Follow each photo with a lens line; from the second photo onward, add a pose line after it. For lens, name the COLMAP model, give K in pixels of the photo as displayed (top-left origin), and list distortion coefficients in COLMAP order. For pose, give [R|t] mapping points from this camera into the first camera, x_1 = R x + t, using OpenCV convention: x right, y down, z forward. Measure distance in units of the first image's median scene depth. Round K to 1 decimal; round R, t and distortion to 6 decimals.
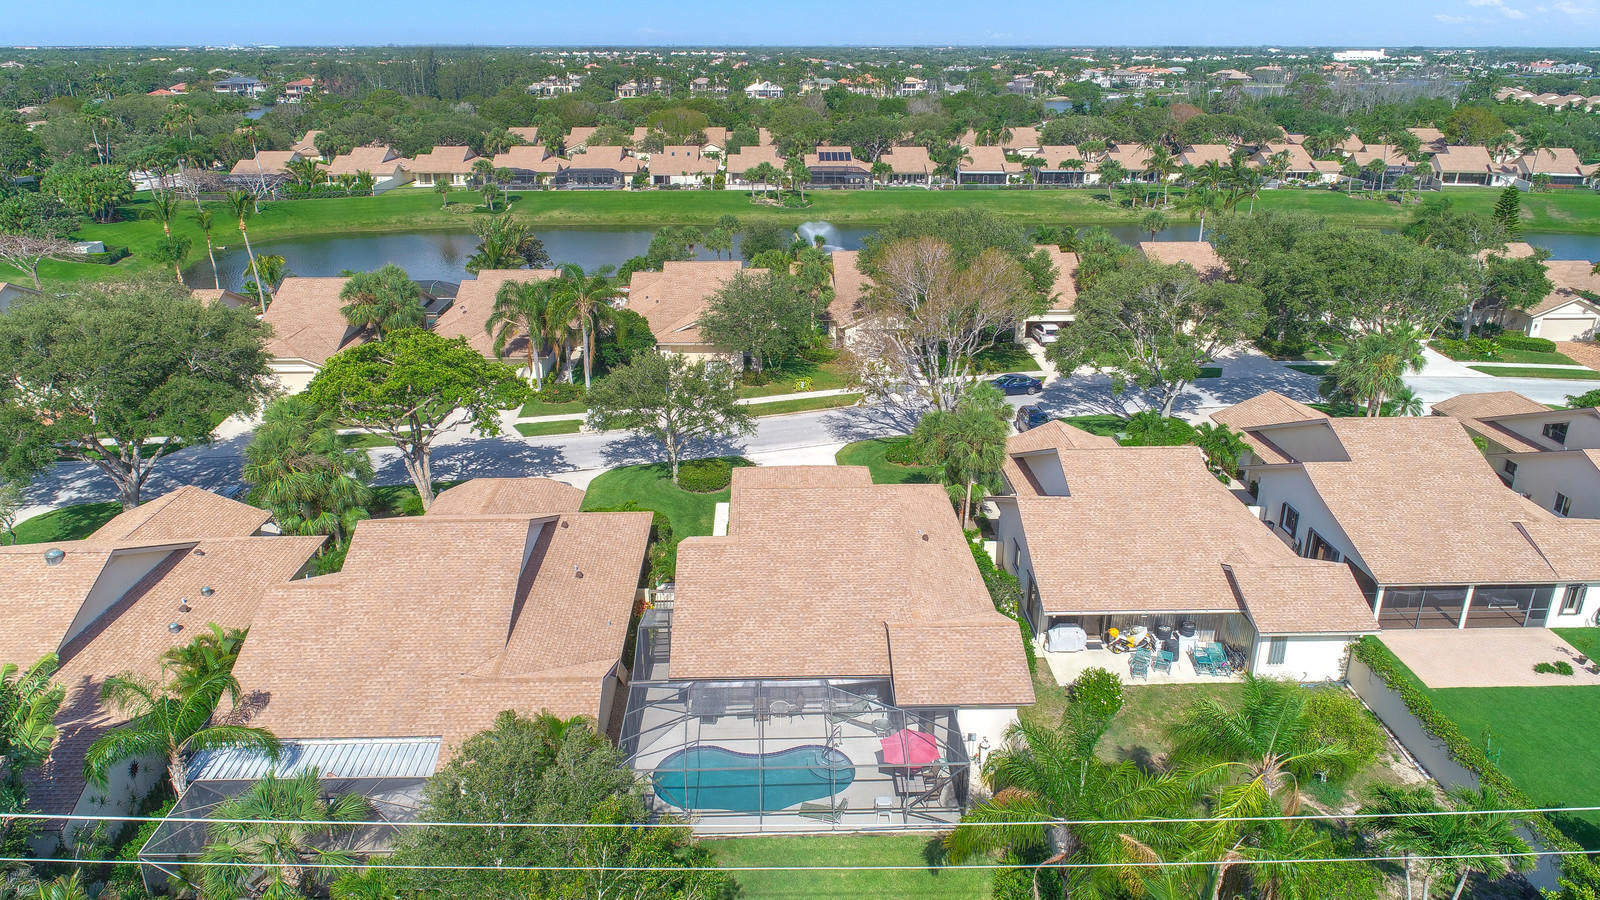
lens RADIAL K [[1069.6, 0, 795.6], [0, 1069.6, 450.2], [0, 0, 1]] dist [-0.007714, -0.001216]
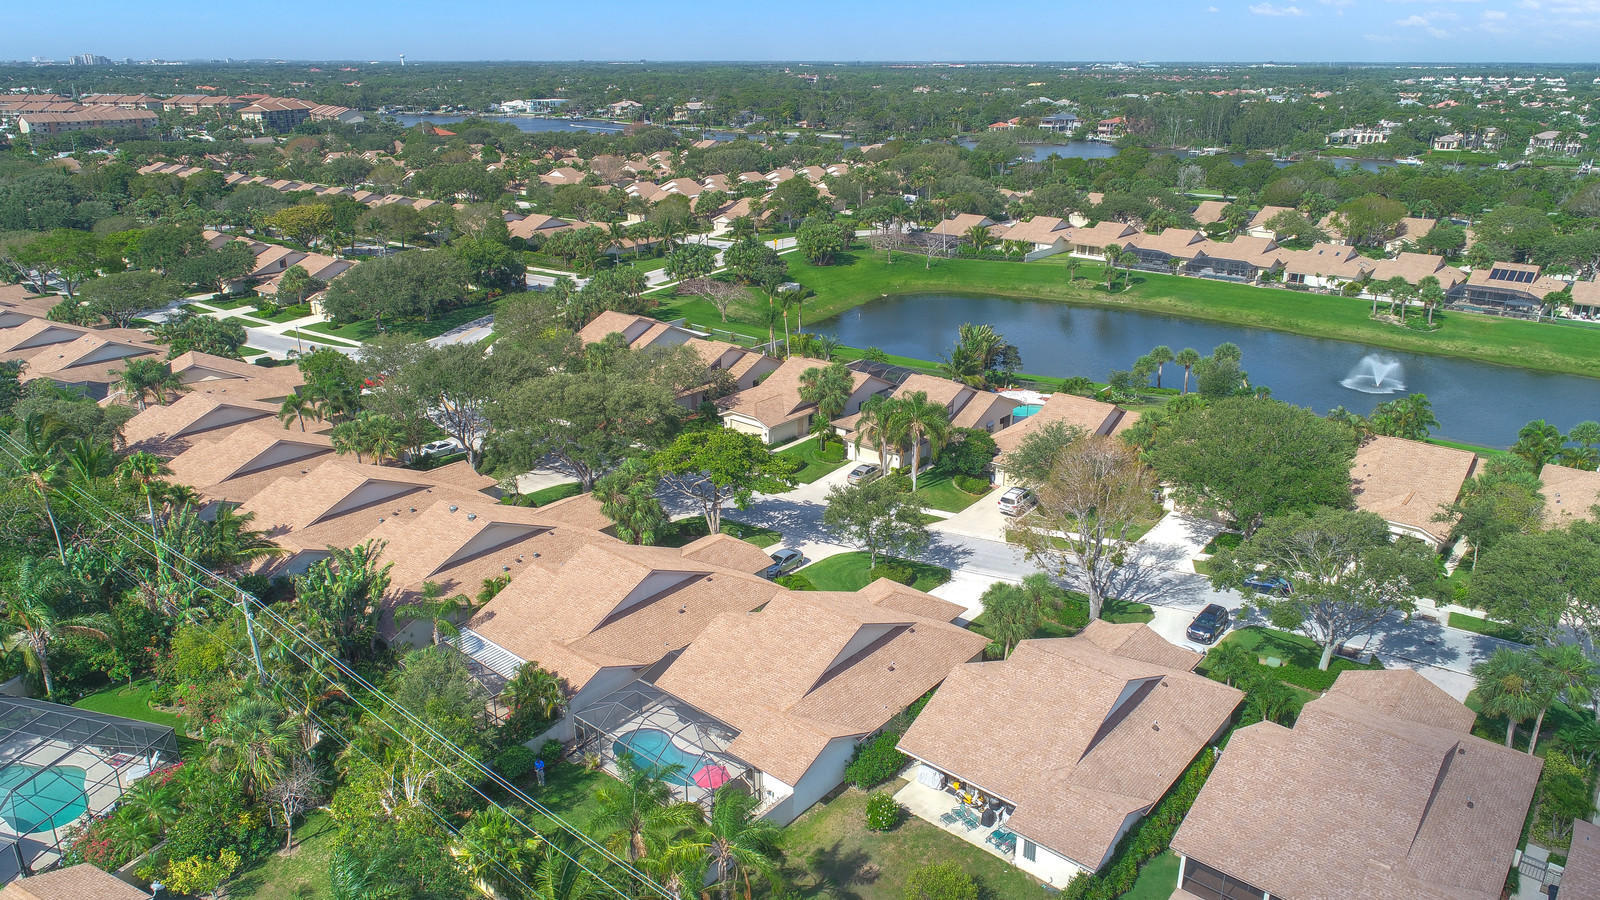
lens RADIAL K [[1069.6, 0, 795.6], [0, 1069.6, 450.2], [0, 0, 1]] dist [-0.007714, -0.001216]
pose [[0.734709, 0.229619, -0.638340, 0.227636], [-0.236742, 0.968601, 0.075935, -0.071419], [0.635733, 0.095332, 0.766000, -0.042634]]
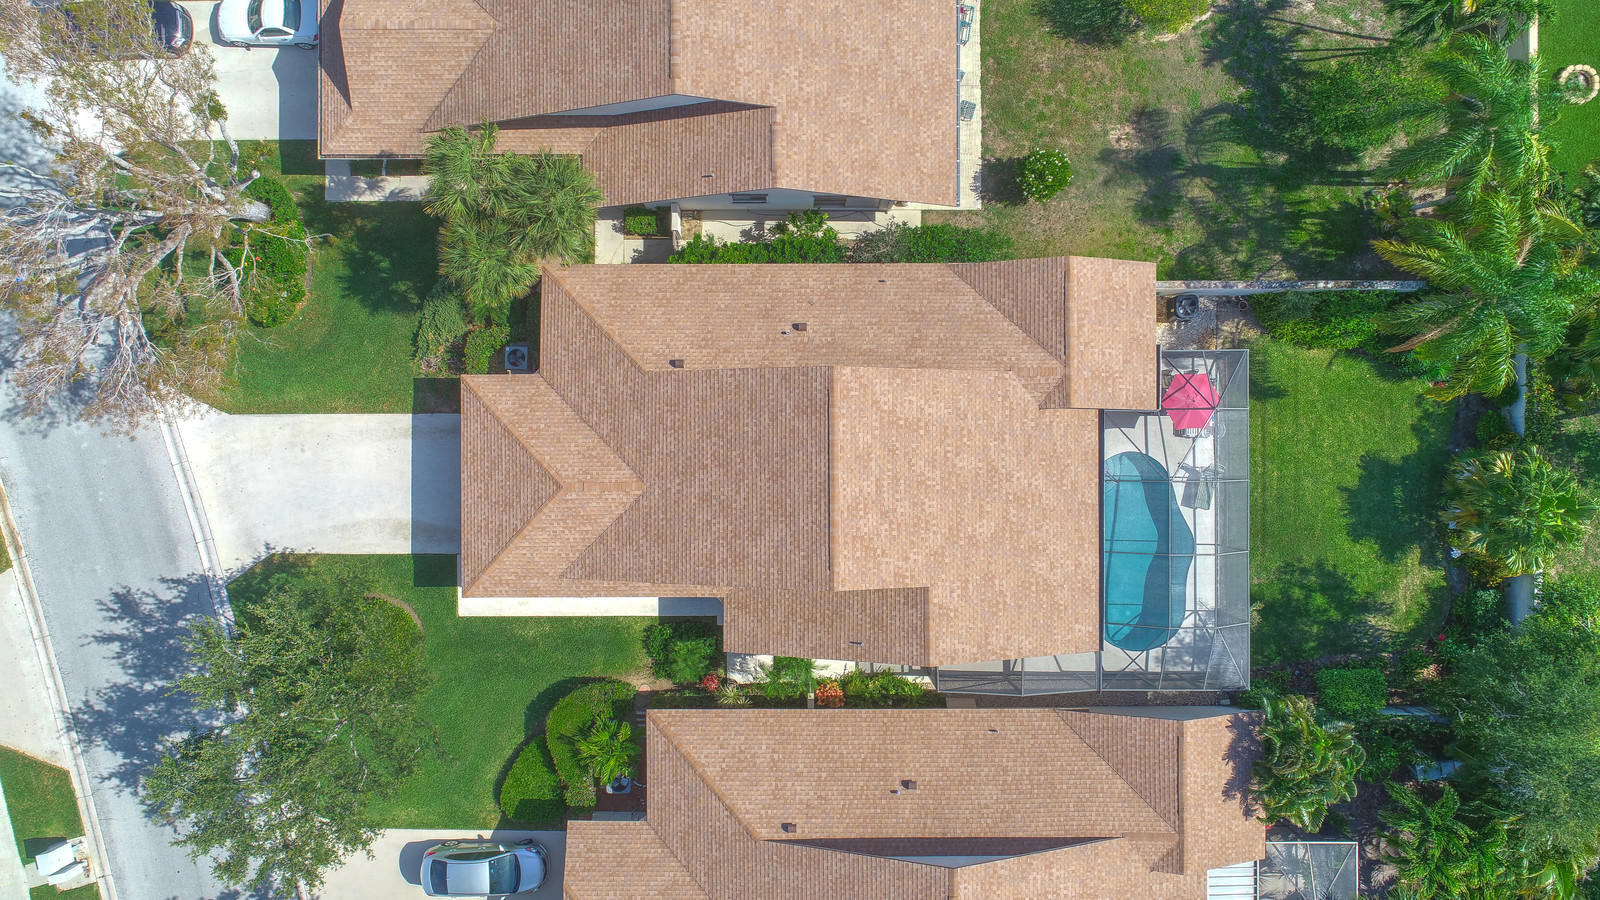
lens RADIAL K [[1069.6, 0, 795.6], [0, 1069.6, 450.2], [0, 0, 1]] dist [-0.007714, -0.001216]
pose [[0.028473, -0.999458, -0.016542, 0.015097], [0.339787, -0.005886, 0.940484, -0.163054], [-0.940071, -0.032399, 0.339435, 0.198584]]
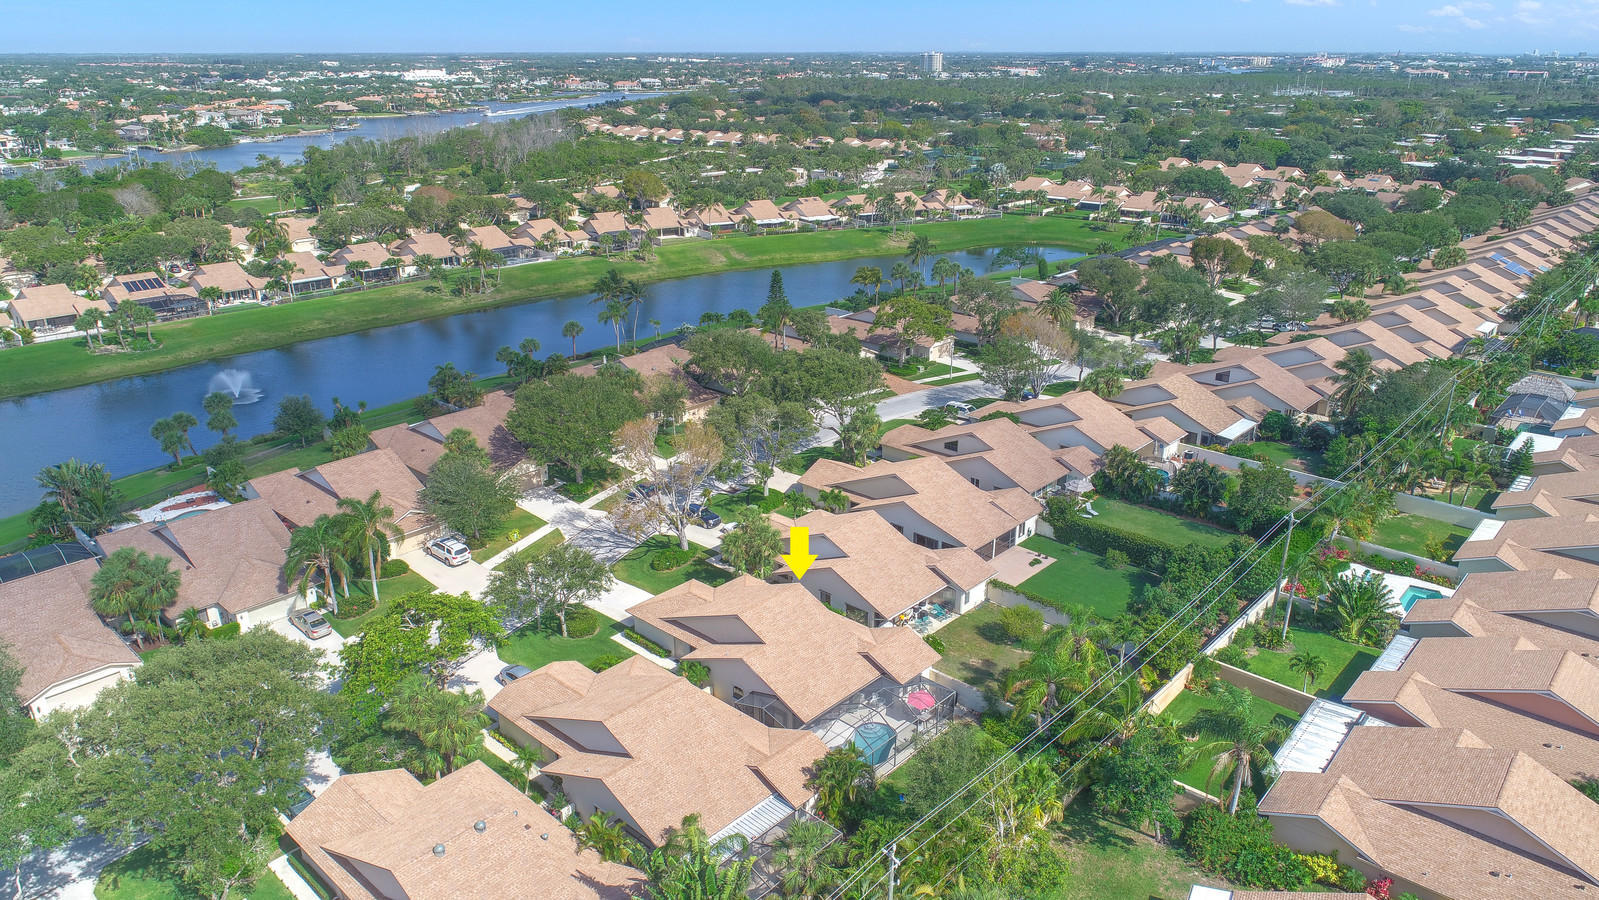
lens RADIAL K [[1068.9, 0, 795.1], [0, 1068.9, 450.2], [0, 0, 1]] dist [-0.007714, -0.001216]
pose [[0.695508, -0.249633, 0.673760, -0.273003], [0.251250, 0.963005, 0.097440, -0.091869], [-0.673159, 0.101512, 0.732498, -0.083149]]
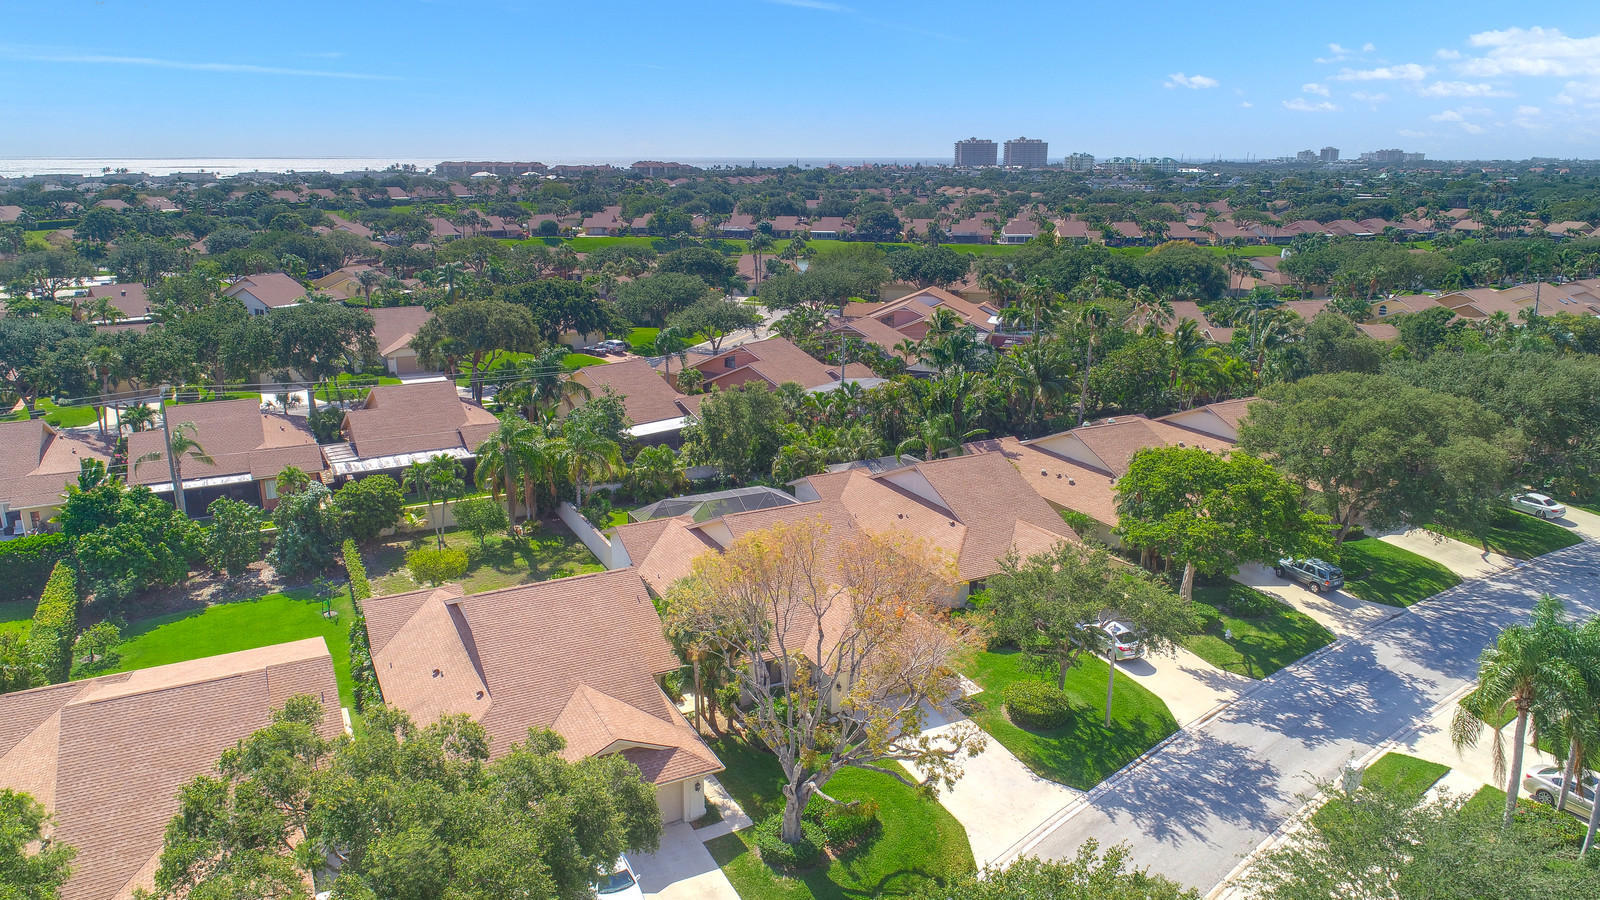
lens RADIAL K [[1069.6, 0, 795.6], [0, 1069.6, 450.2], [0, 0, 1]] dist [-0.007714, -0.001216]
pose [[-0.903269, 0.115022, -0.413371, 0.140318], [-0.150801, 0.816838, 0.556808, -0.197613], [0.401702, 0.565284, -0.720479, 0.491708]]
